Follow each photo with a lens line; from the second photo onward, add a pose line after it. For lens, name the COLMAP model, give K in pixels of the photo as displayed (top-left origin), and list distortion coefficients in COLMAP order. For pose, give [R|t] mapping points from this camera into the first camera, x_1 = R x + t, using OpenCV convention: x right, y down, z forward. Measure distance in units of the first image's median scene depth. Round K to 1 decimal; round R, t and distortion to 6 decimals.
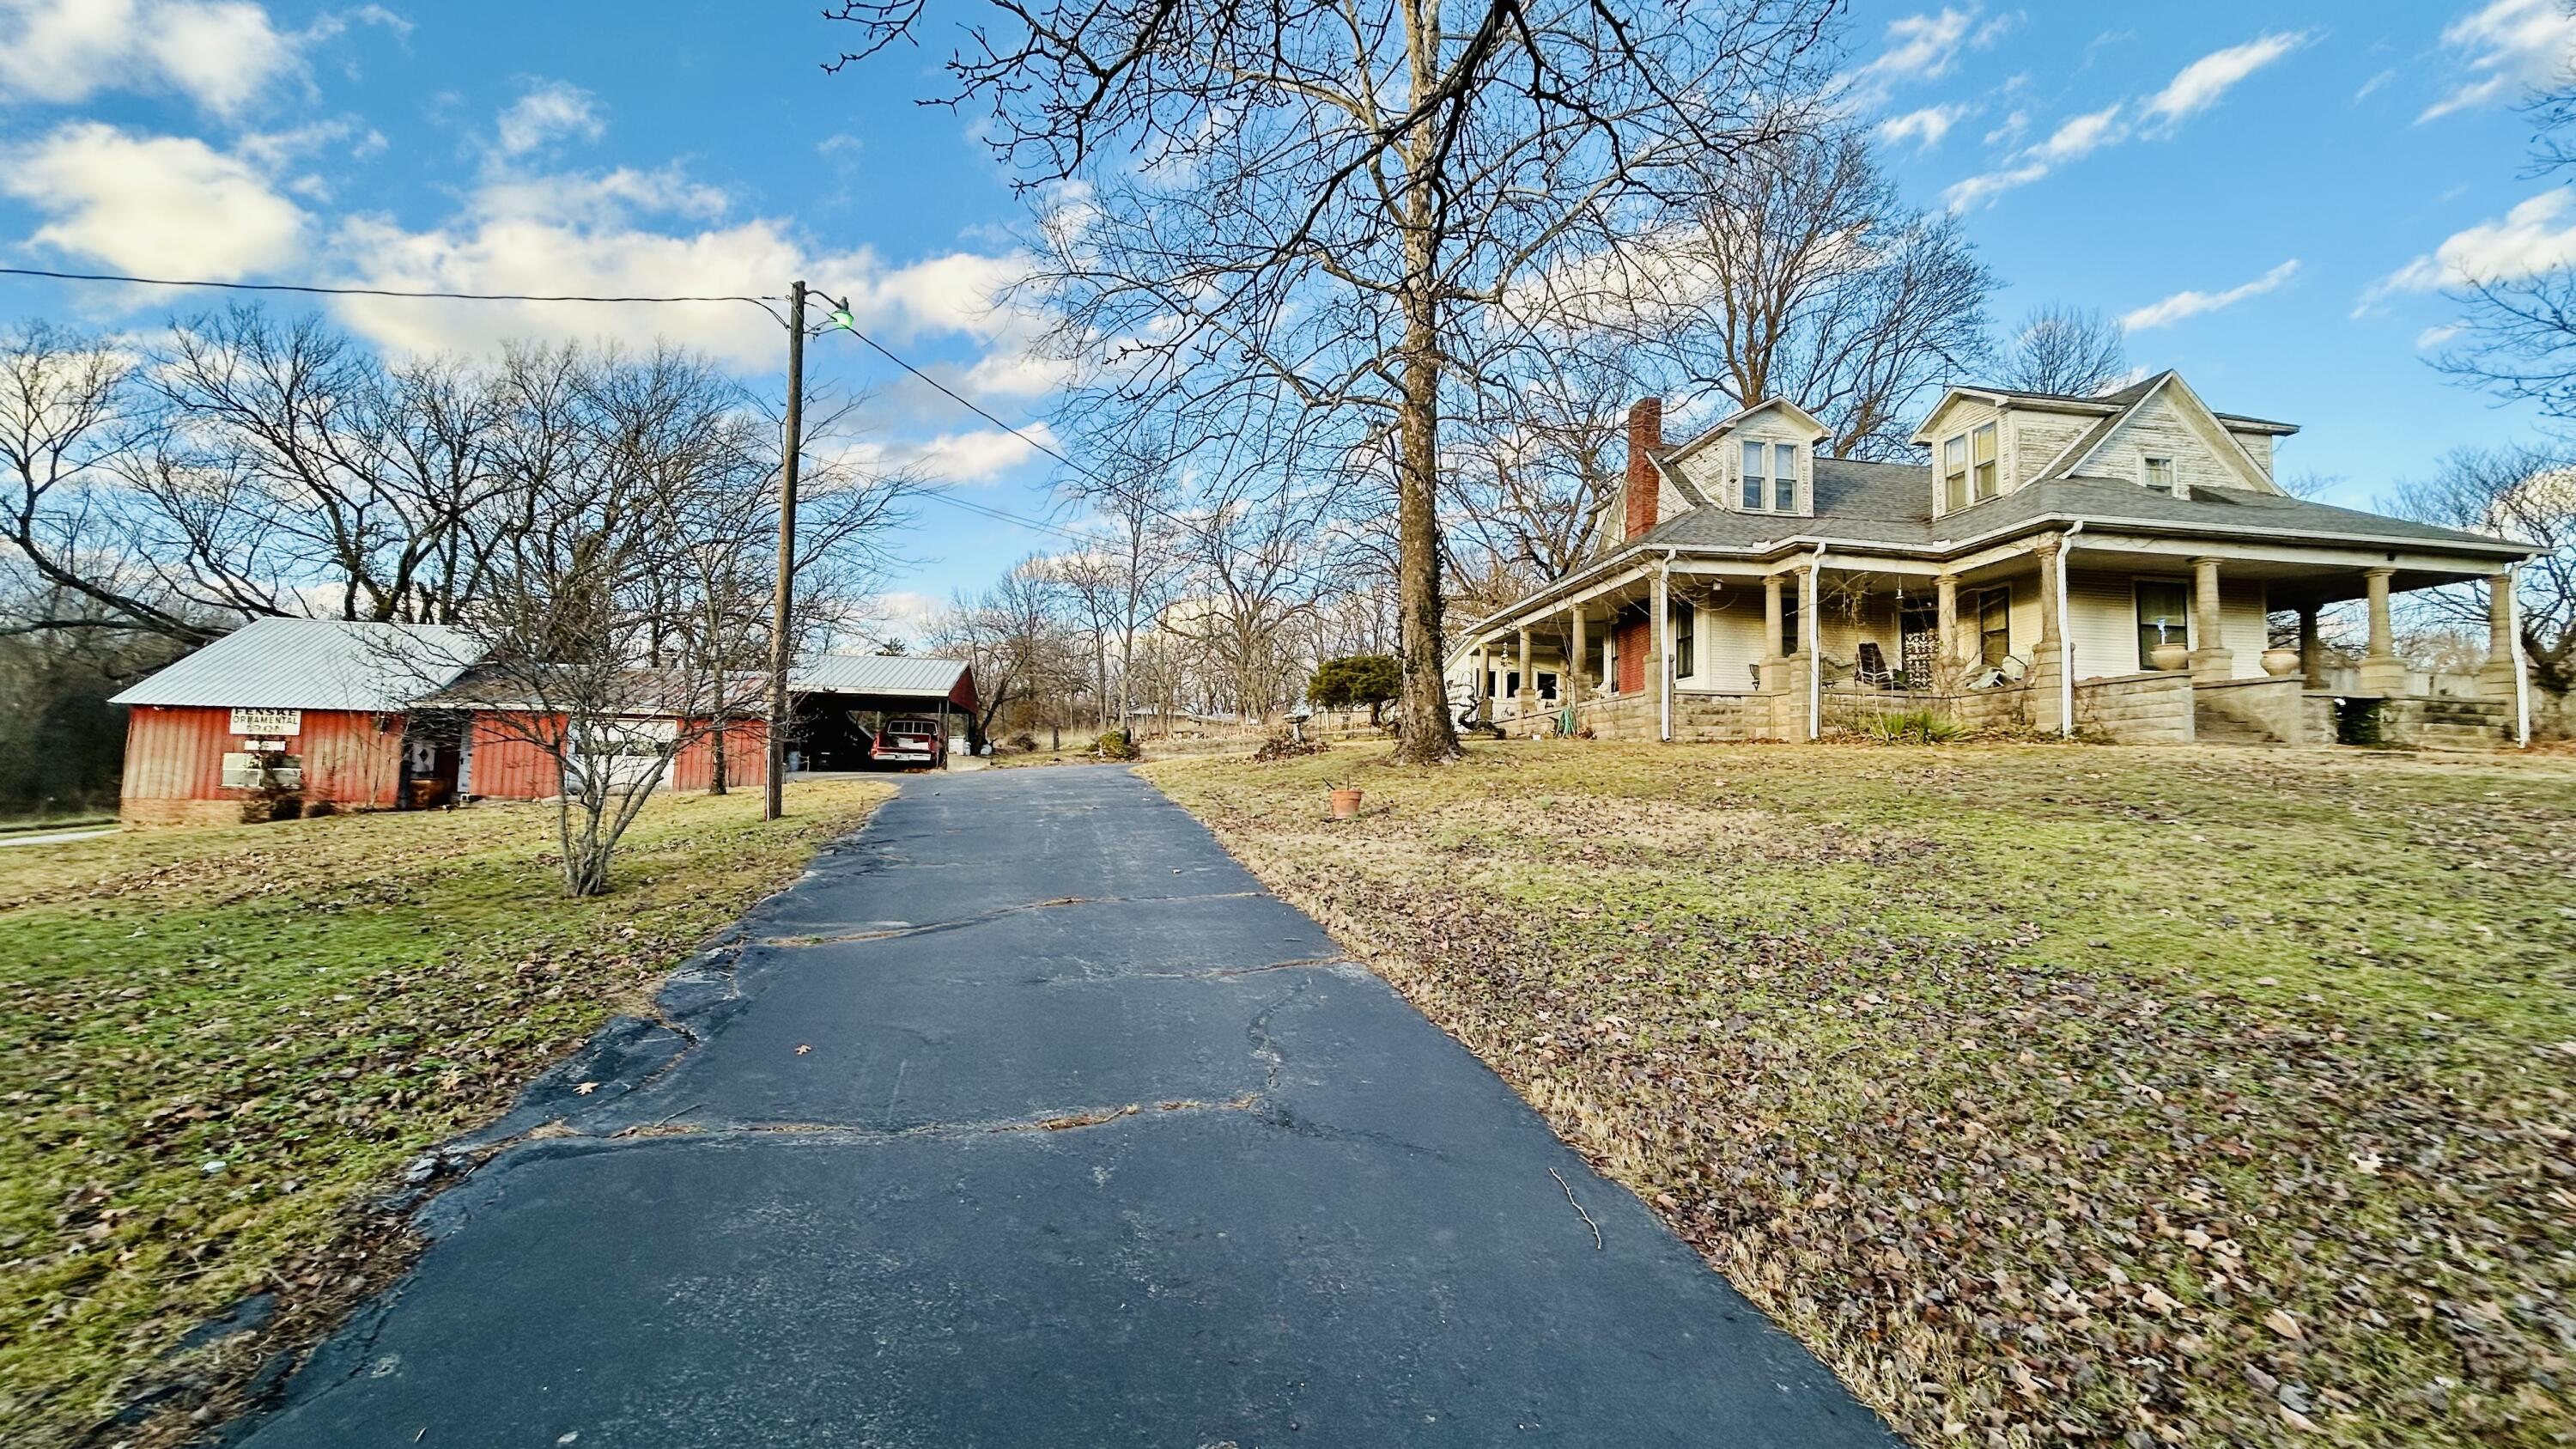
lens RADIAL K [[1083.5, 0, 1288.0], [0, 1083.5, 724.5], [0, 0, 1]] dist [0.025388, -0.011801]
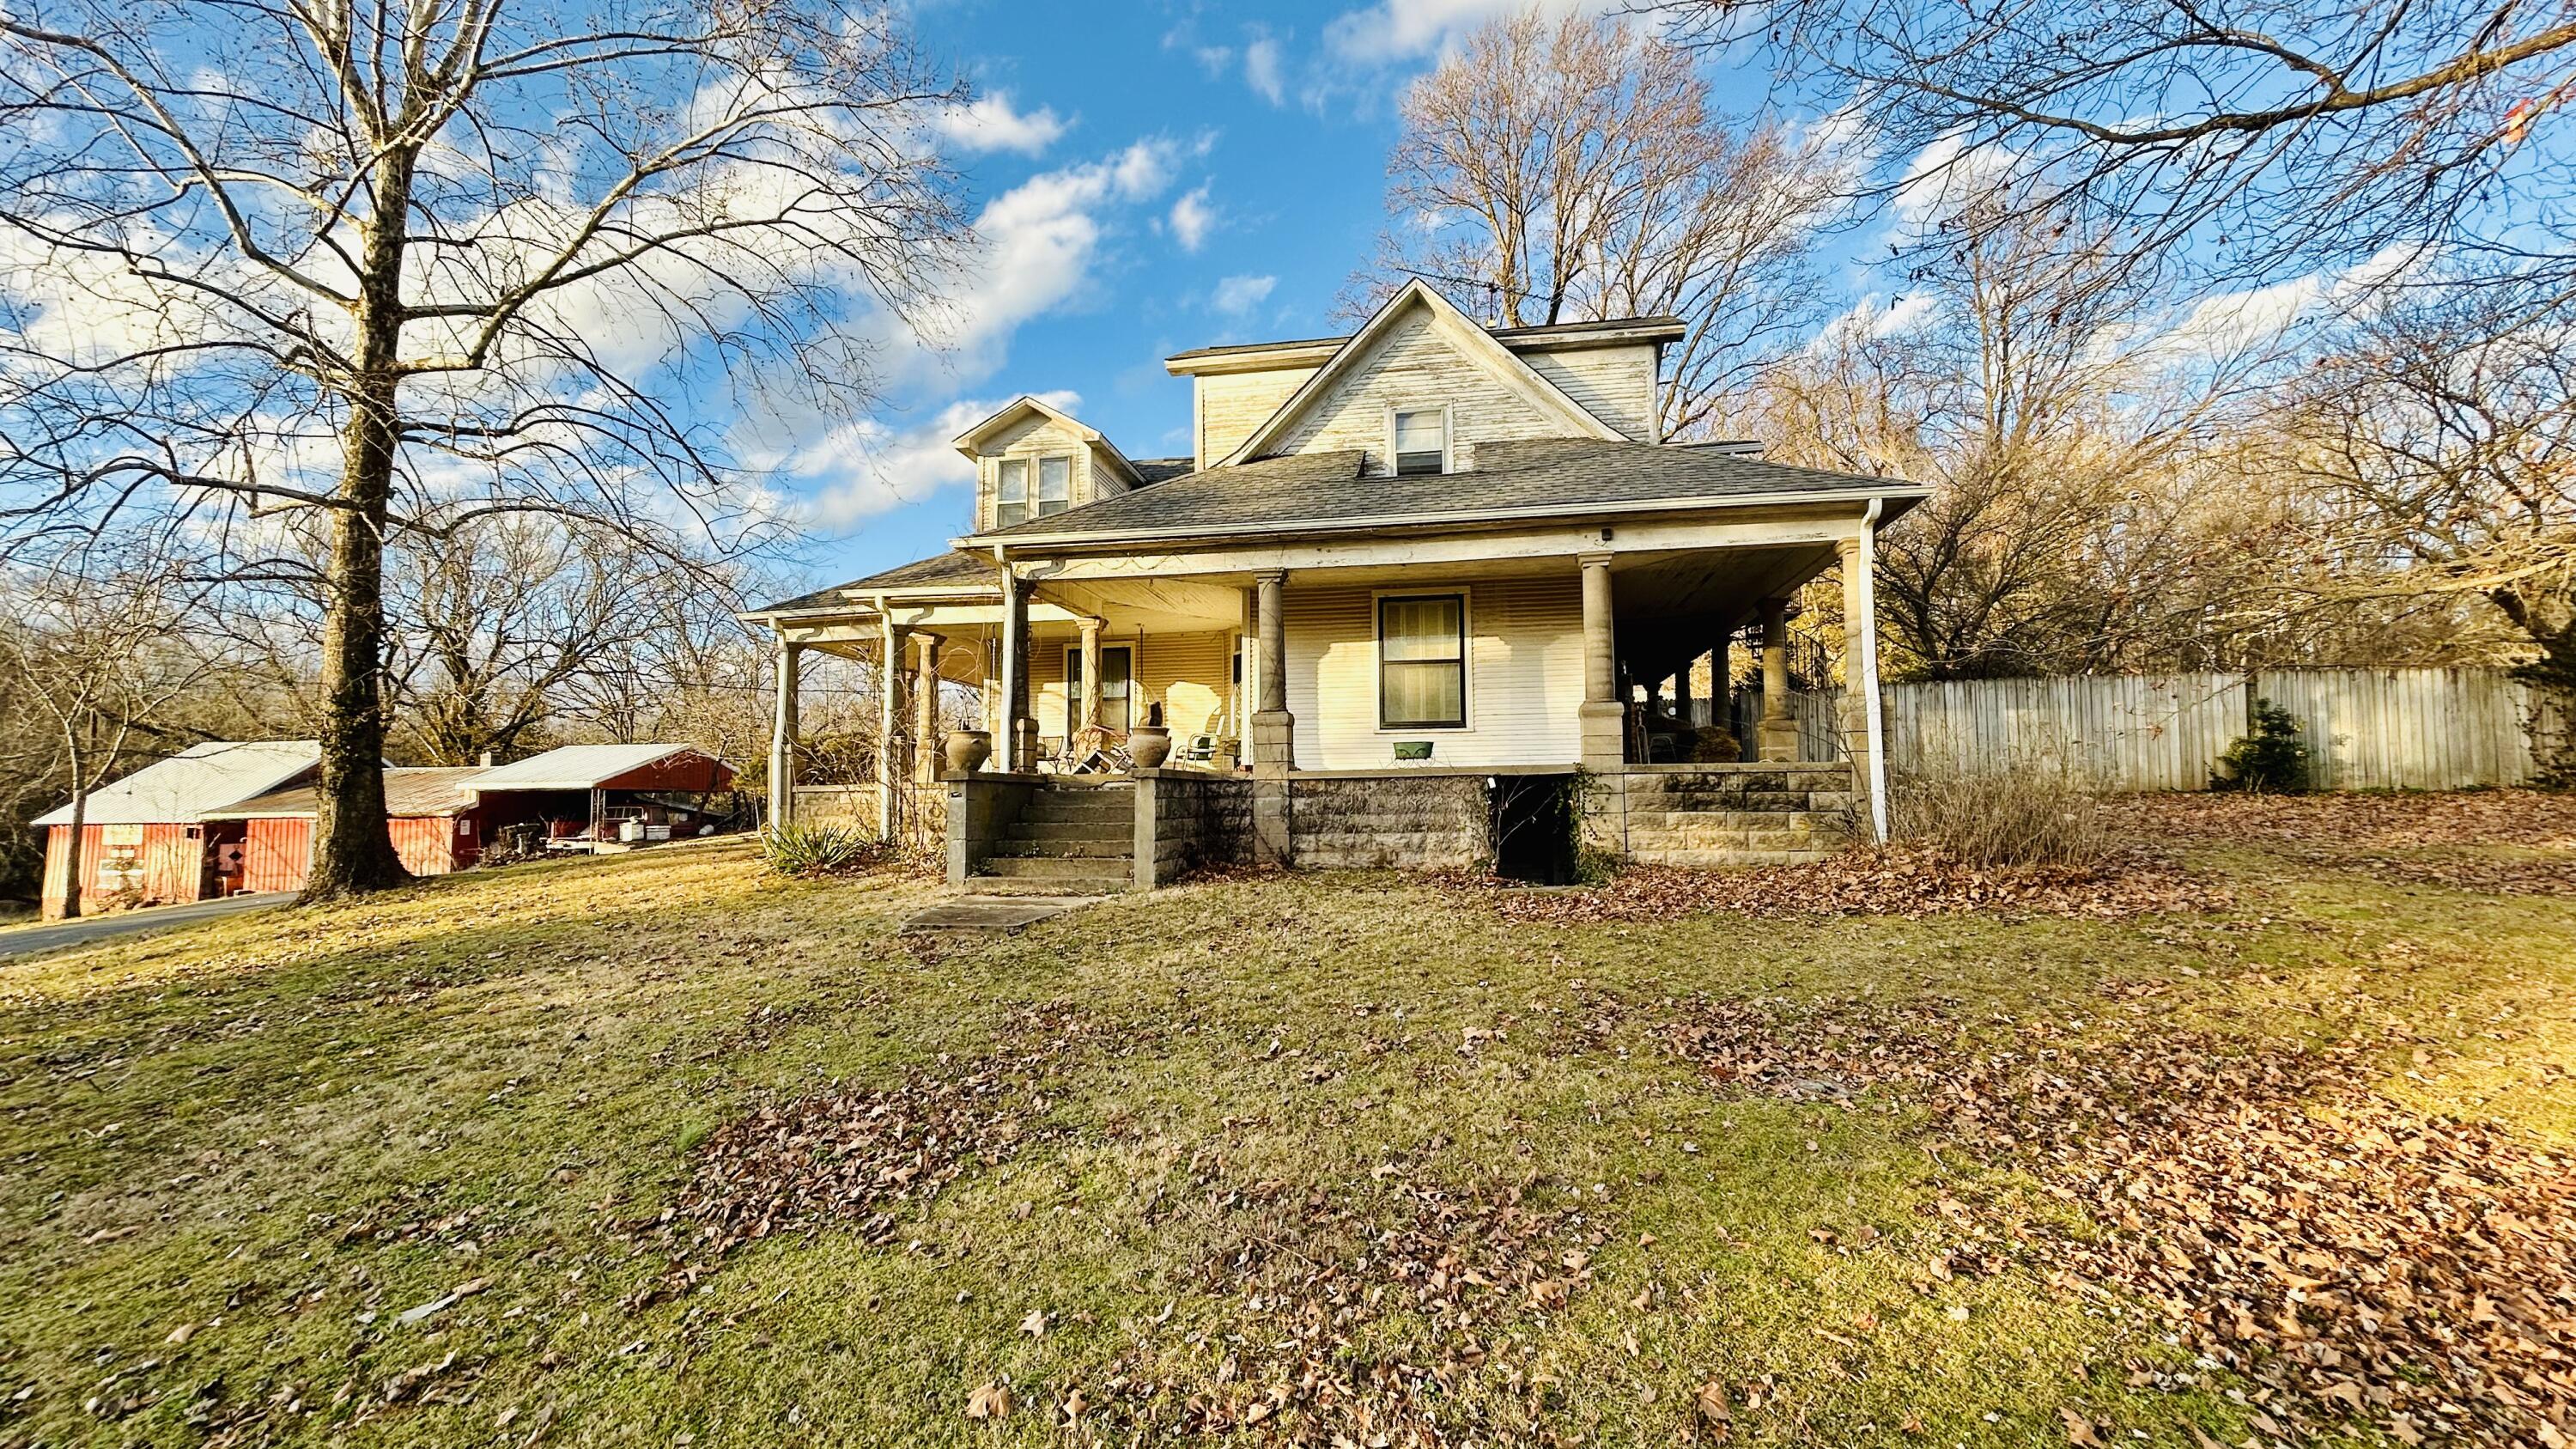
lens RADIAL K [[1039.3, 0, 1293.2], [0, 1039.3, 730.0], [0, 0, 1]] dist [0.001413, -0.000808]
pose [[0.949441, -0.054344, -0.309206, 0.923964], [0.050706, 0.998517, -0.019797, -0.039684], [0.309823, 0.003117, 0.950789, 0.375836]]
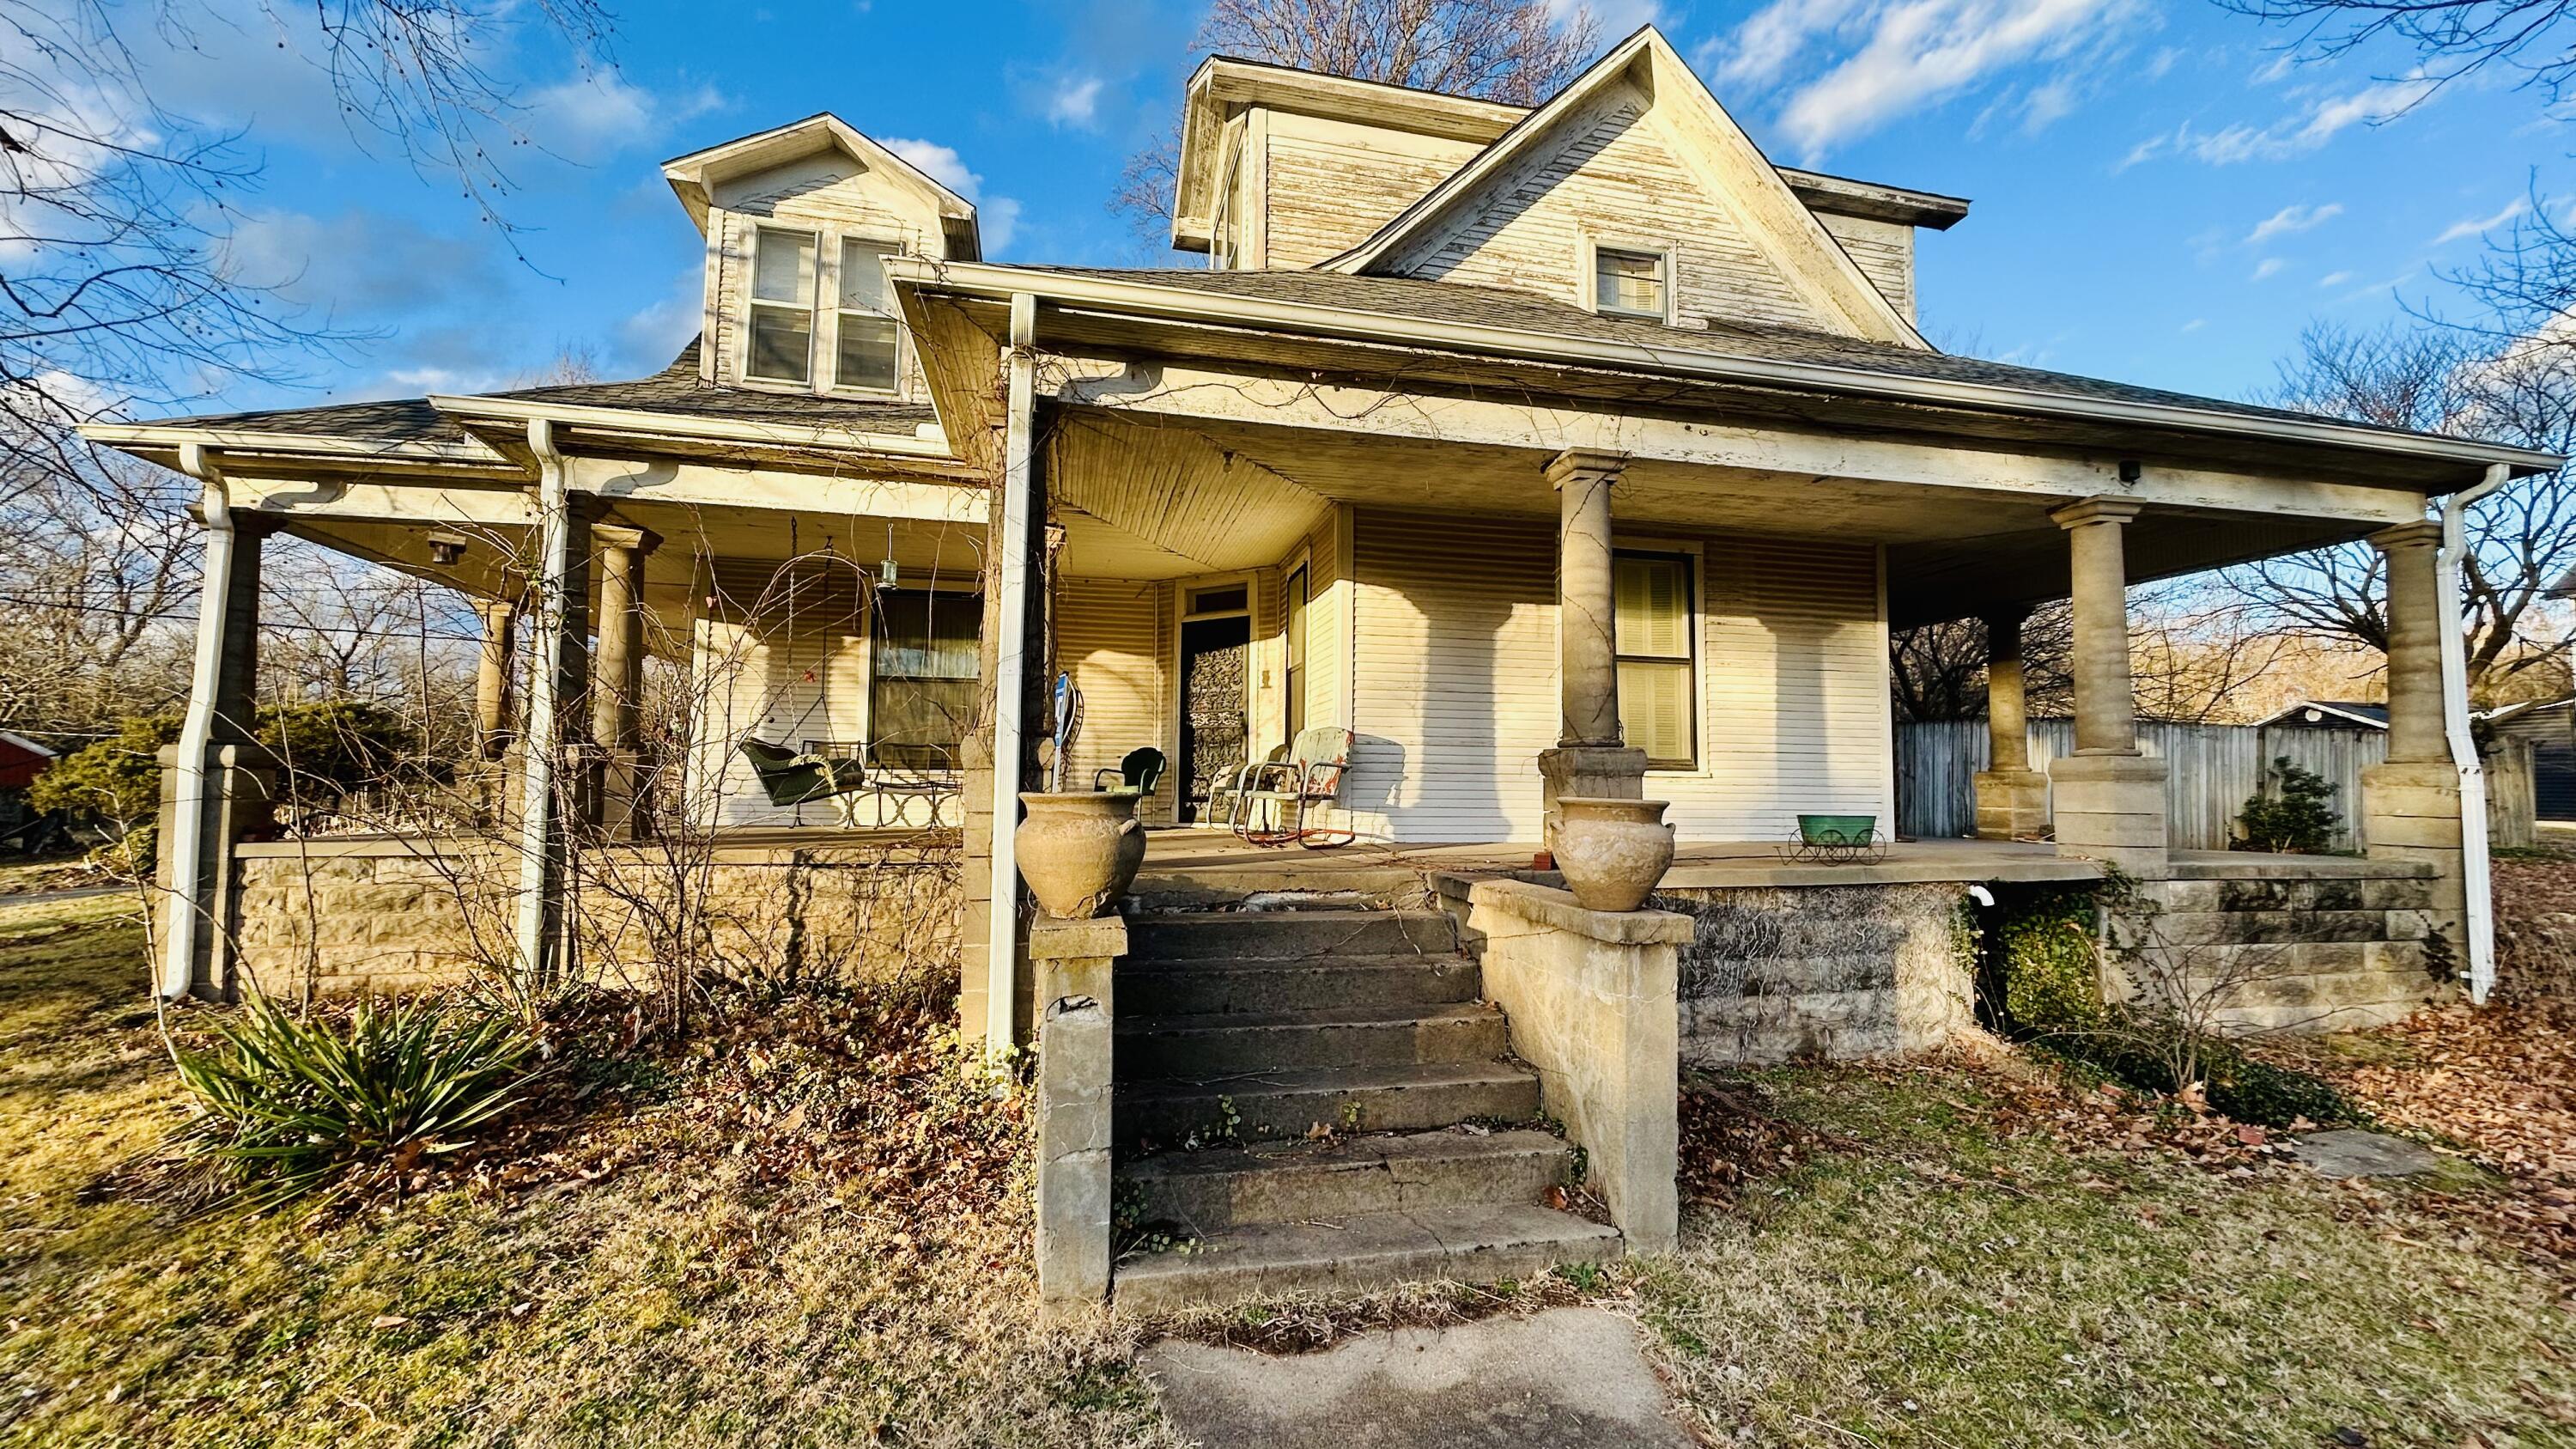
lens RADIAL K [[1057.4, 0, 1321.2], [0, 1057.4, 726.4], [0, 0, 1]] dist [0.001929, 0.000234]
pose [[0.997092, -0.007580, 0.075830, 0.658312], [0.007753, 0.999968, -0.001988, -0.065113], [-0.075813, 0.002570, 0.997119, 0.623589]]
